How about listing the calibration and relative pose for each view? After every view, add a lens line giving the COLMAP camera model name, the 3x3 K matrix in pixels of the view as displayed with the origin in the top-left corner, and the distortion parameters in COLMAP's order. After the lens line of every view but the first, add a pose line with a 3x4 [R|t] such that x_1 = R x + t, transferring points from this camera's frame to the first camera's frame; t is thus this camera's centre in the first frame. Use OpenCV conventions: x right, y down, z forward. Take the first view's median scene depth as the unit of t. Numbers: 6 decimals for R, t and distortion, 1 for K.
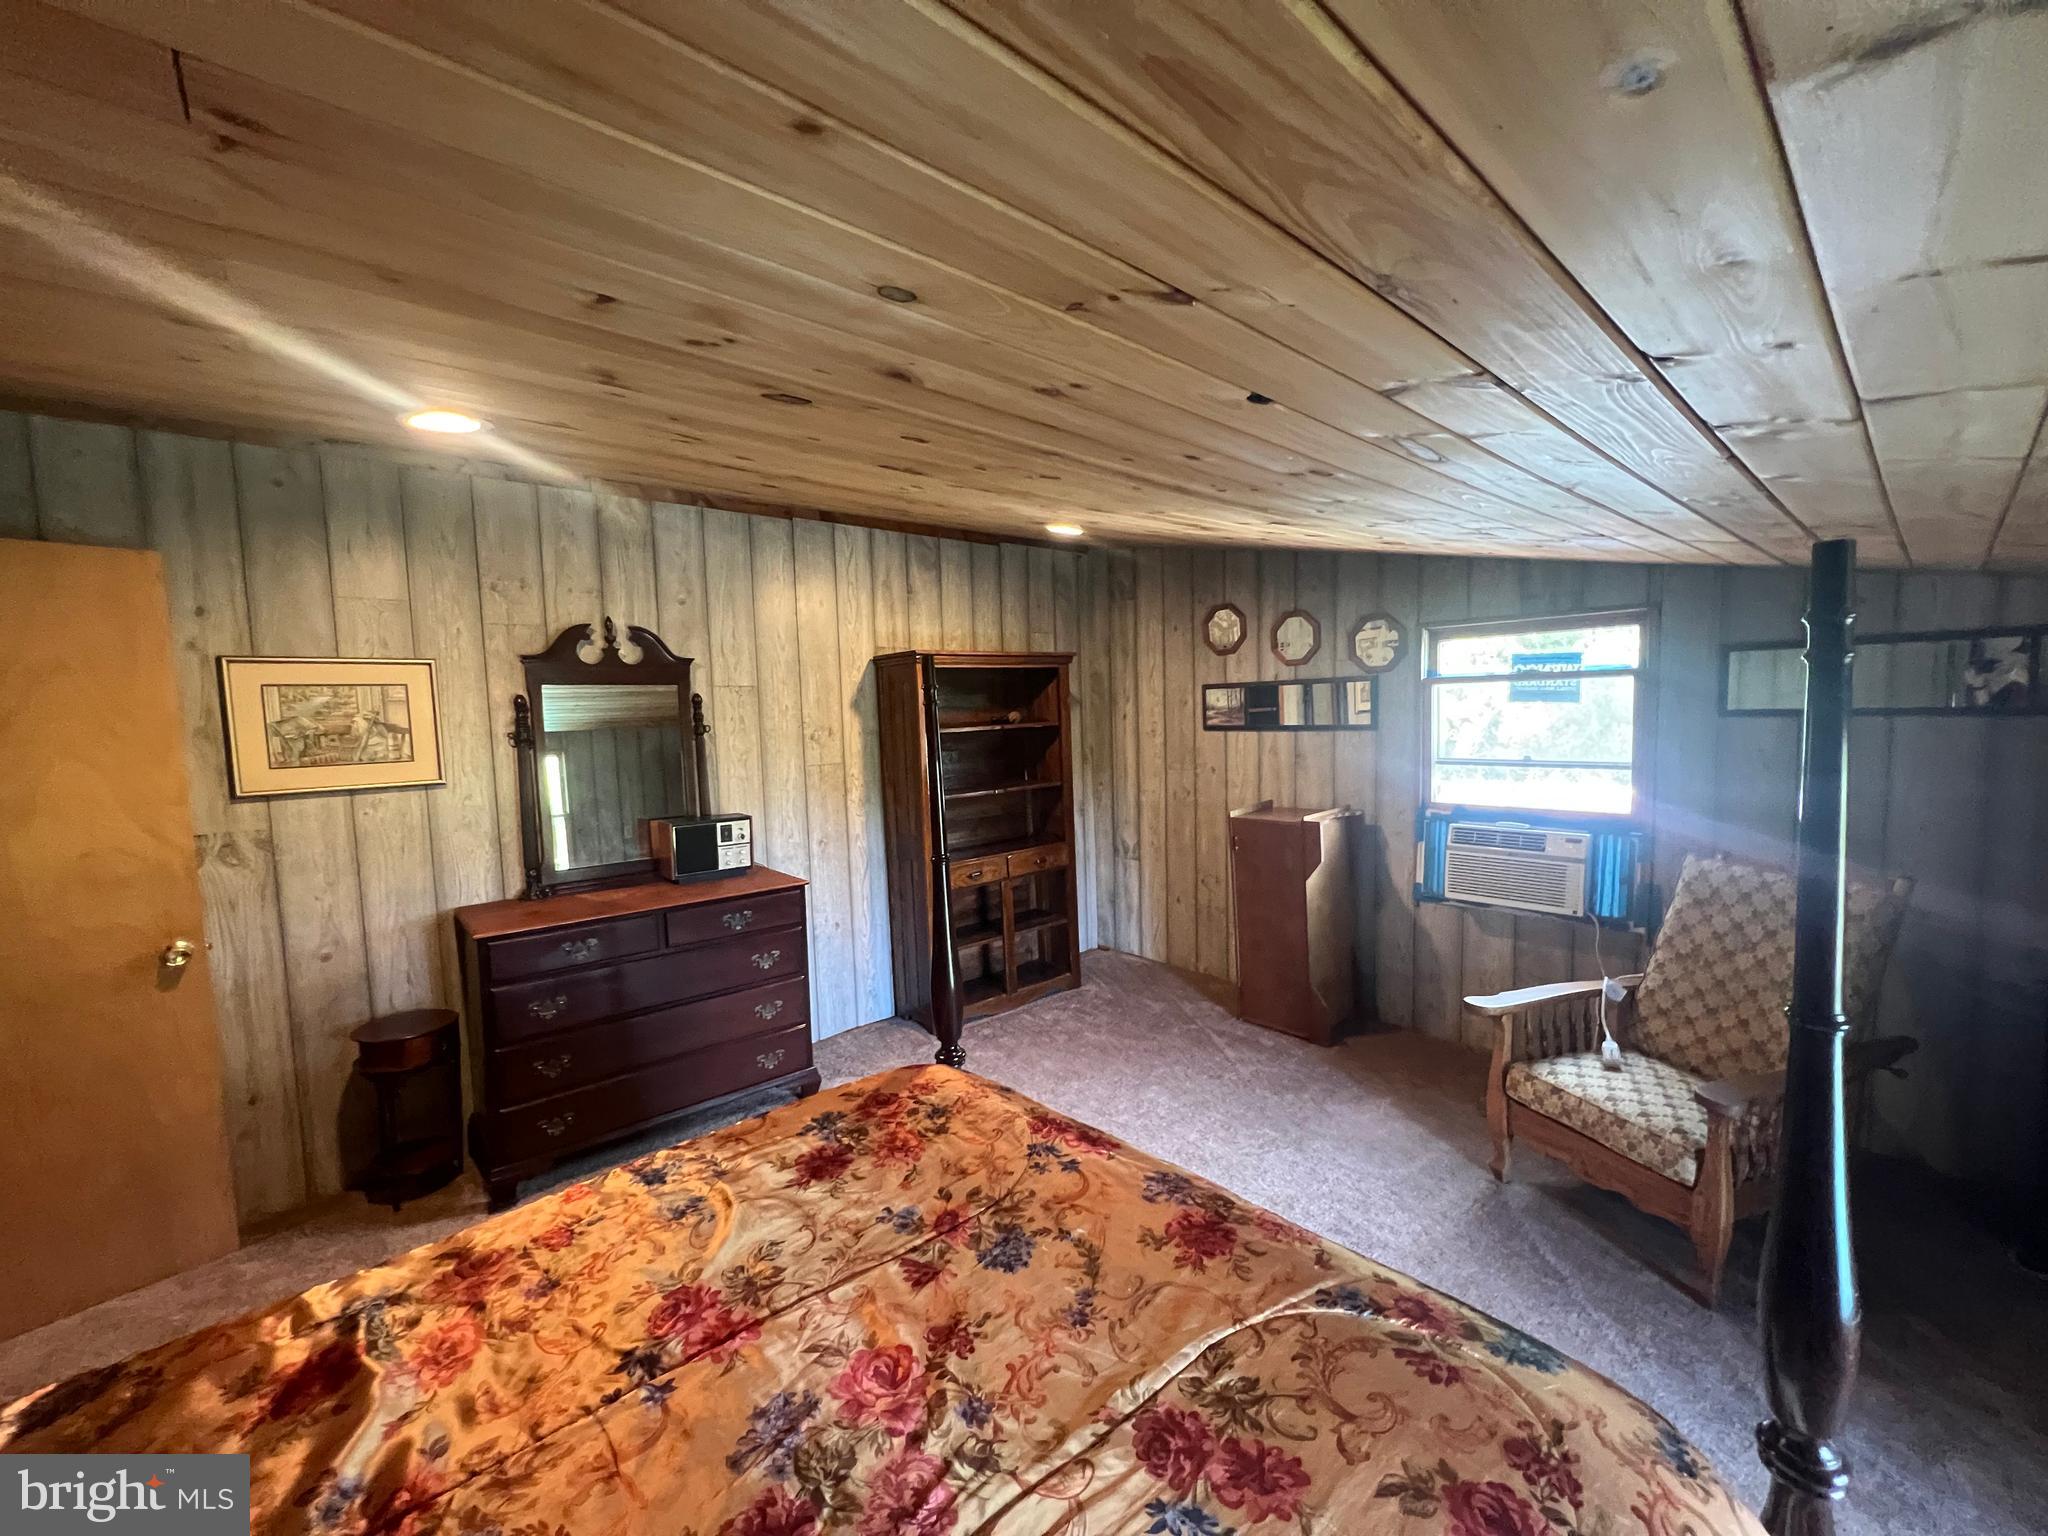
lens RADIAL K [[827.3, 0, 1027.6], [0, 827.3, 773.3], [0, 0, 1]] dist [0.000579, 0.001002]
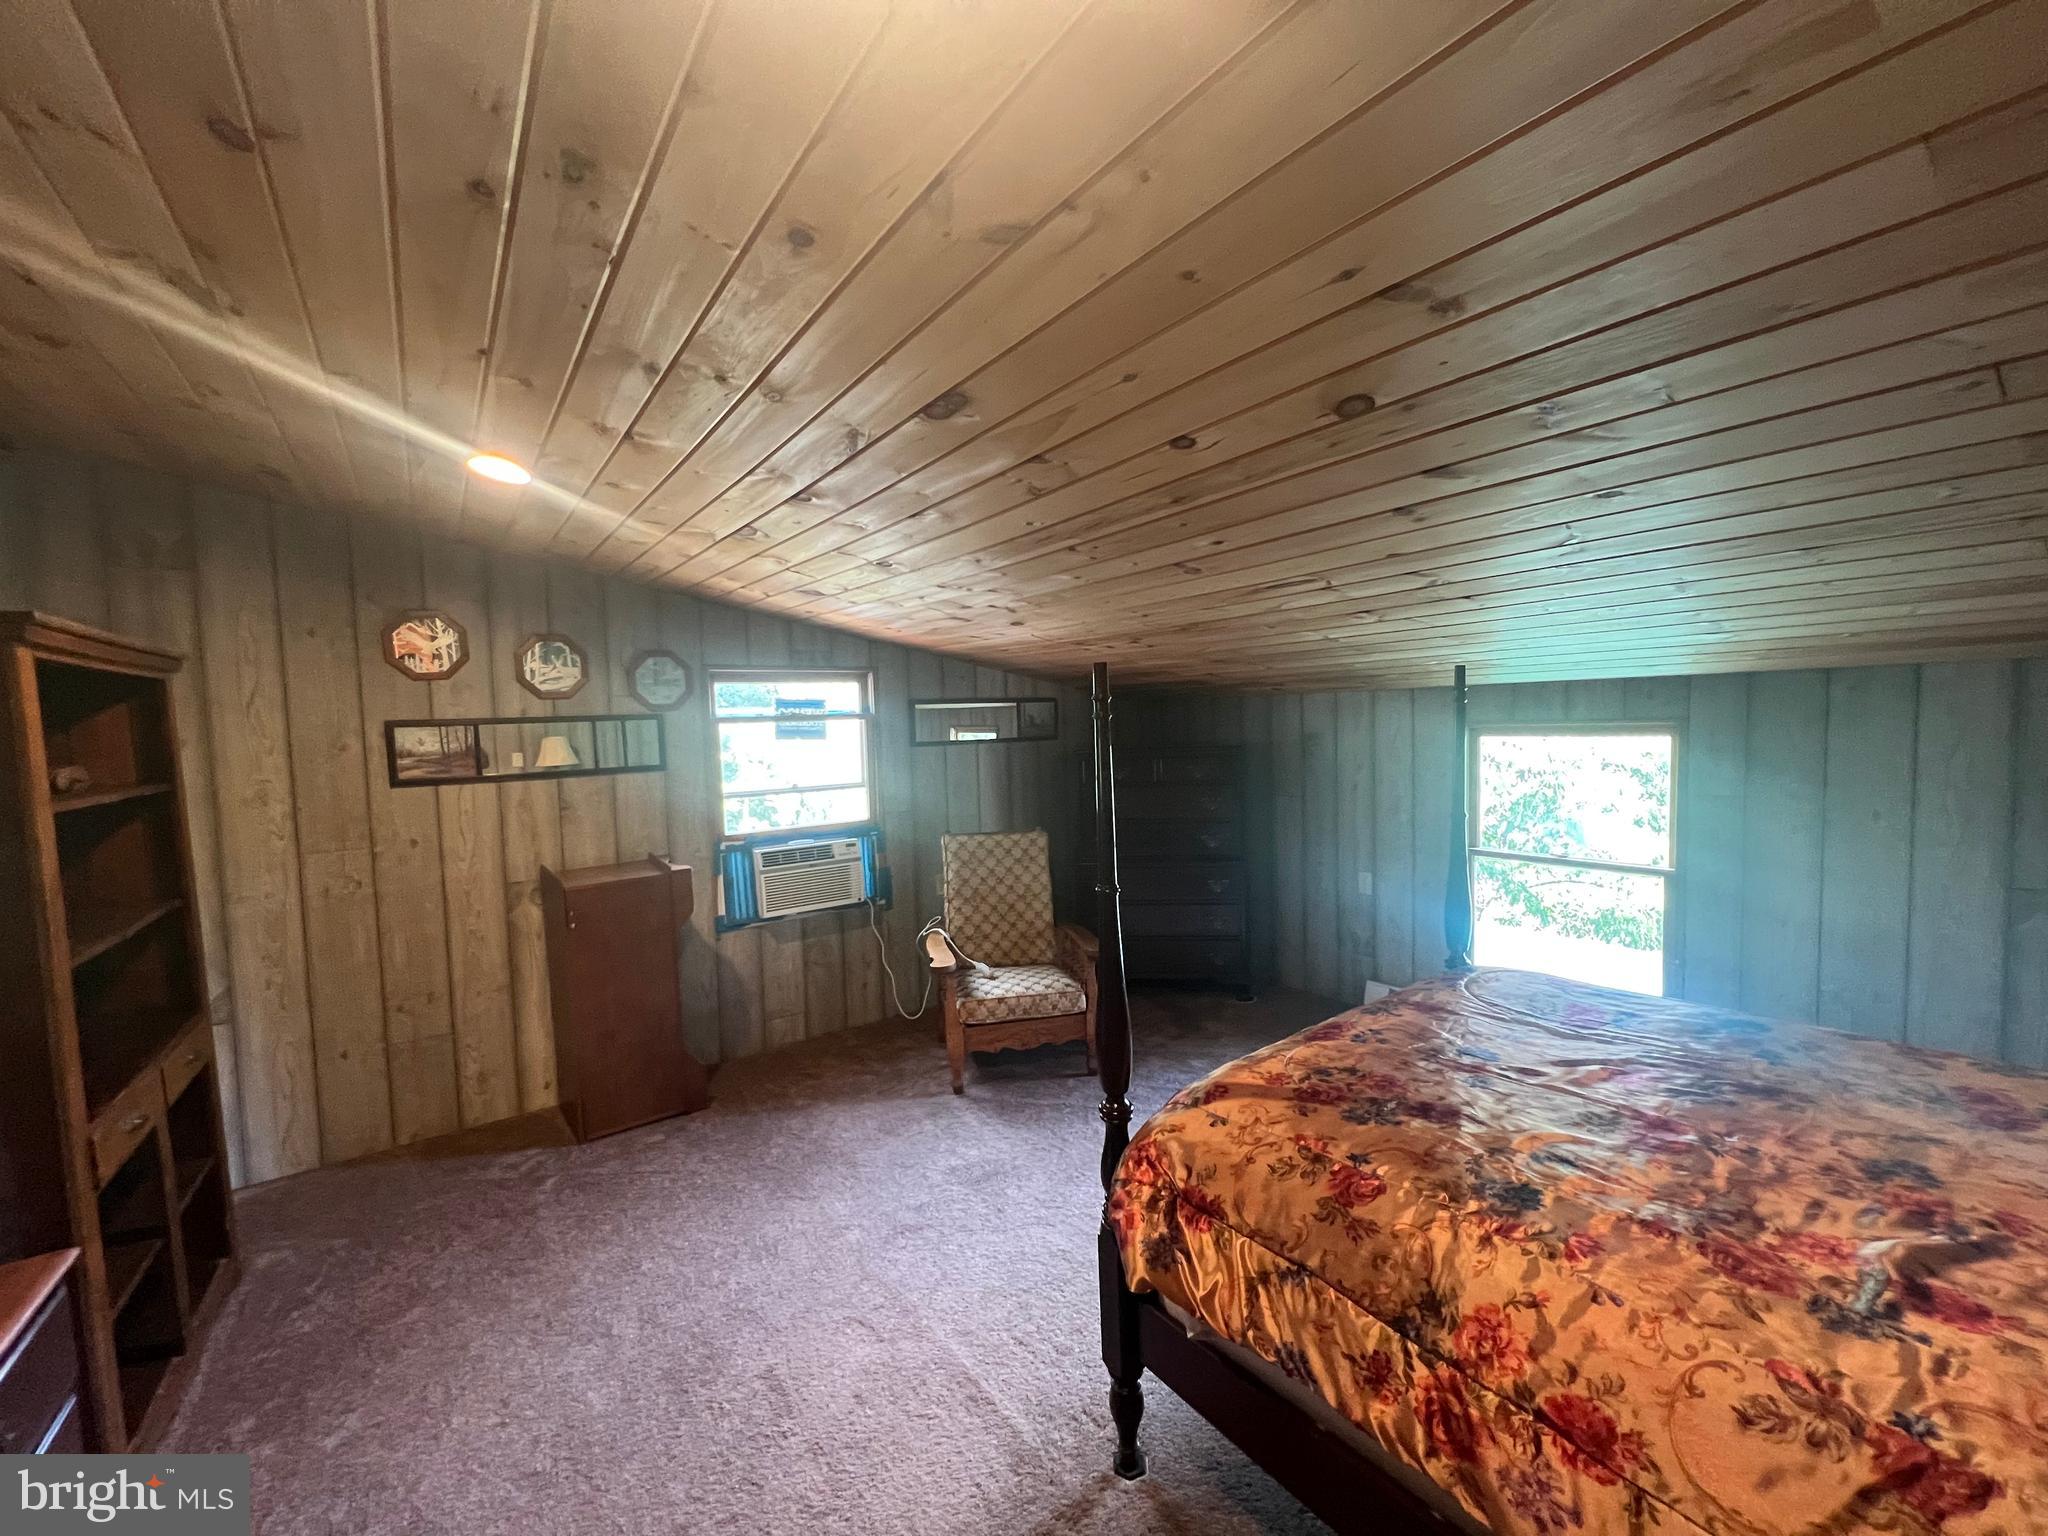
lens RADIAL K [[827.3, 0, 1027.6], [0, 827.3, 773.3], [0, 0, 1]] dist [0.000579, 0.001002]
pose [[0.102589, -0.037705, 0.994009, -0.545369], [0.110942, 0.993481, 0.026235, -0.030098], [-0.988518, 0.107586, 0.106103, 0.534694]]
